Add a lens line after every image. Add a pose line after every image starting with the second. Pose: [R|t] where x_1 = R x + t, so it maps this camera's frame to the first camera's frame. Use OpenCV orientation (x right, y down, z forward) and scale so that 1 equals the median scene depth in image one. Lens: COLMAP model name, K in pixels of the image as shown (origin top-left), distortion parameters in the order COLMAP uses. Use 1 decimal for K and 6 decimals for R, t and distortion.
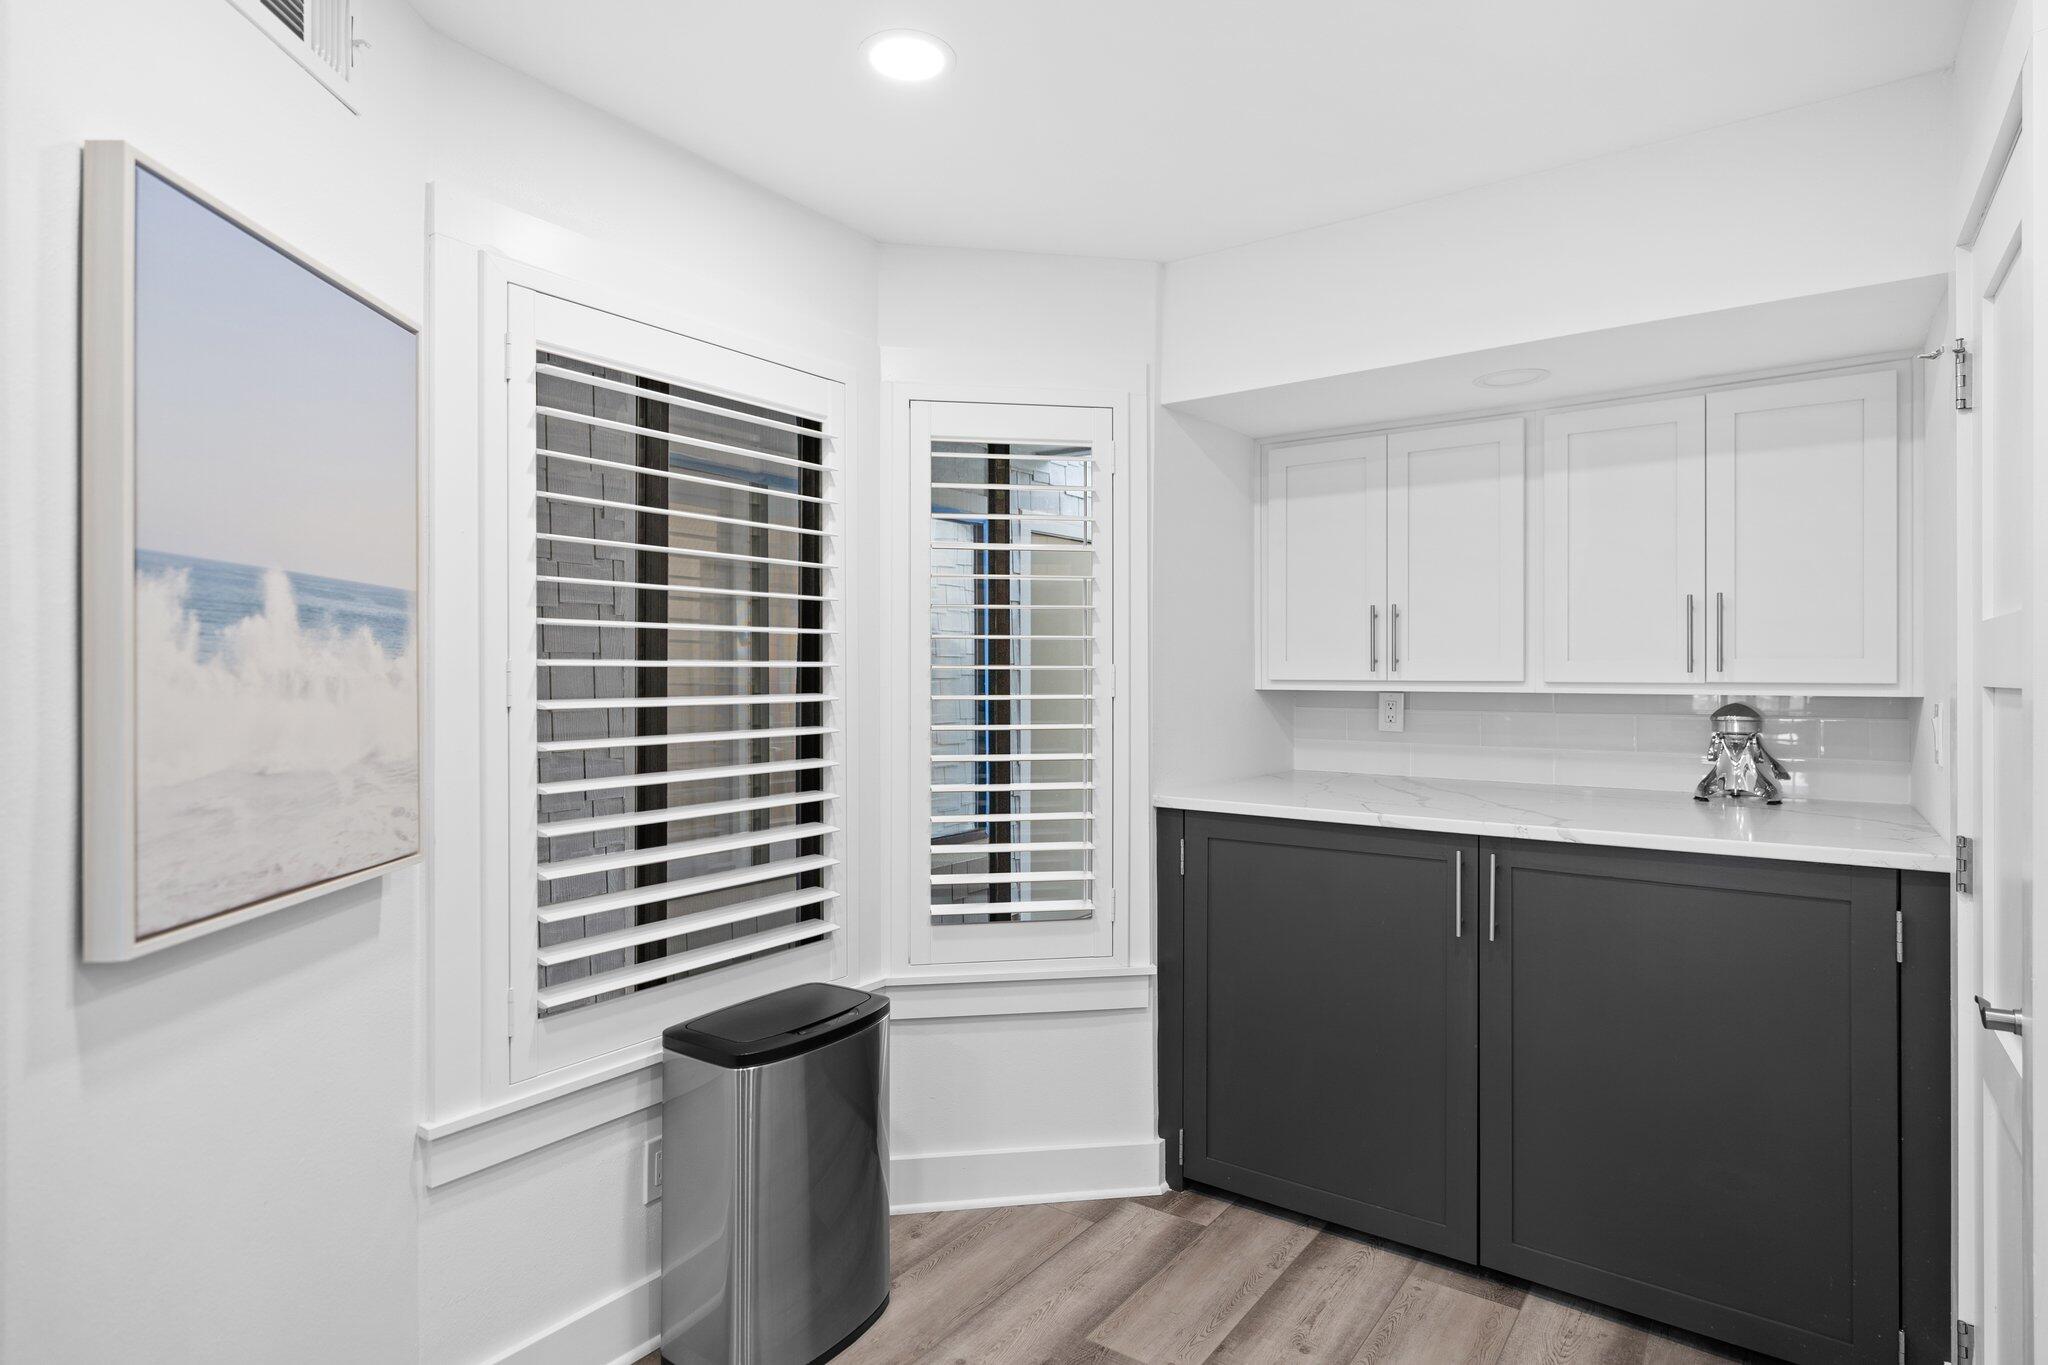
lens RADIAL K [[1070.7, 0, 1025.3], [0, 1070.7, 667.2], [0, 0, 1]] dist [-0.001016, 0.000148]
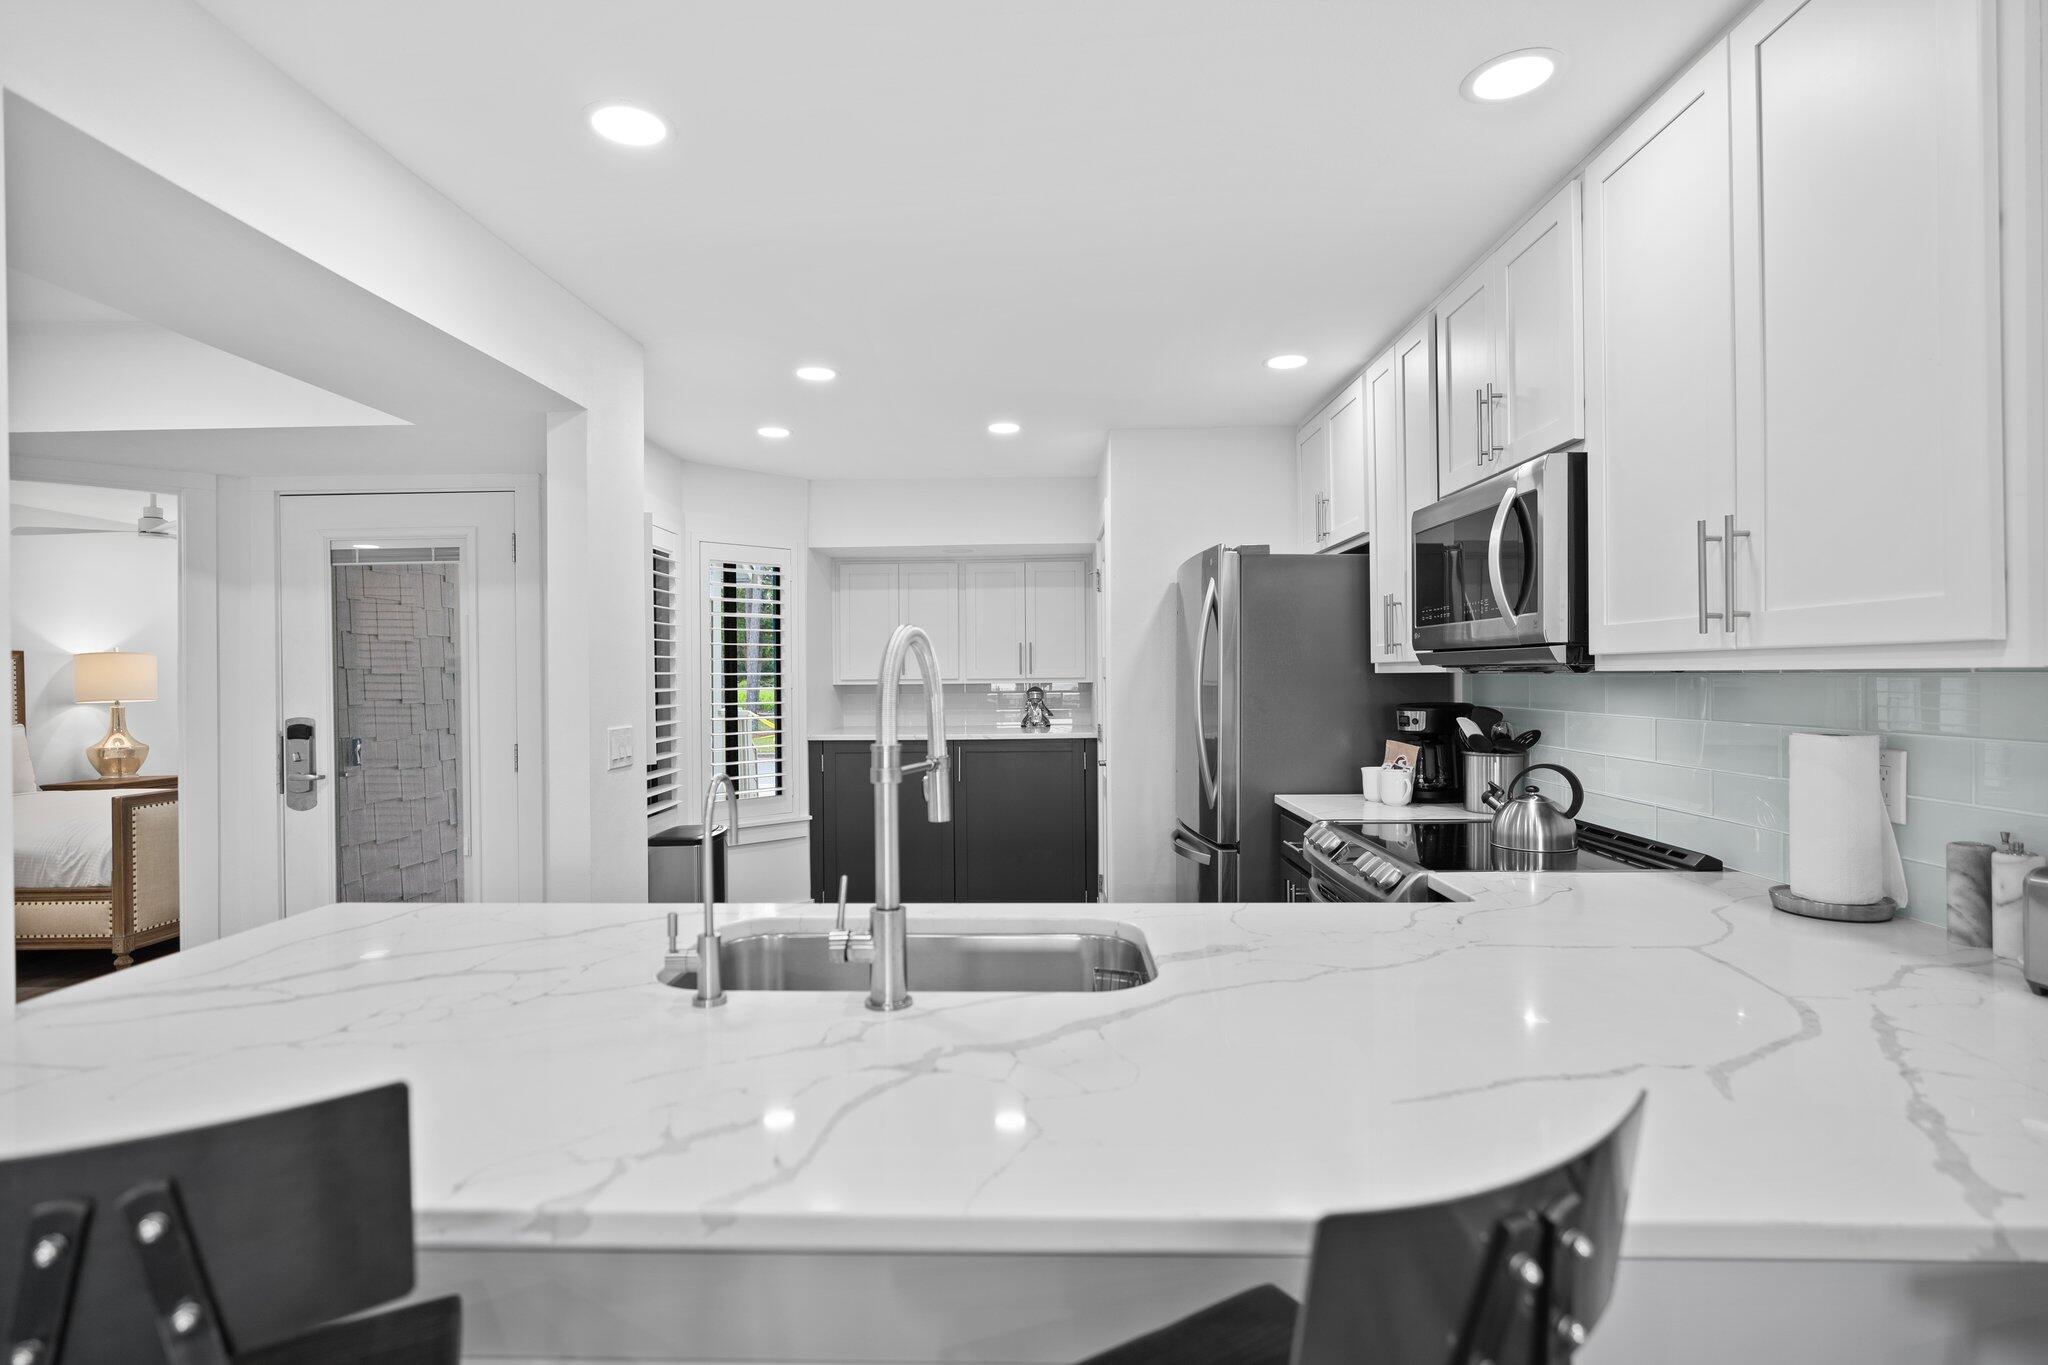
lens RADIAL K [[1012.2, 0, 1024.0], [0, 1012.2, 682.5], [0, 0, 1]] dist [-0.001368, -0.000159]
pose [[0.822048, -0.013681, 0.569254, -0.659754], [0.008933, 0.999898, 0.011131, -0.000865], [-0.569348, -0.004065, 0.822086, -0.869462]]
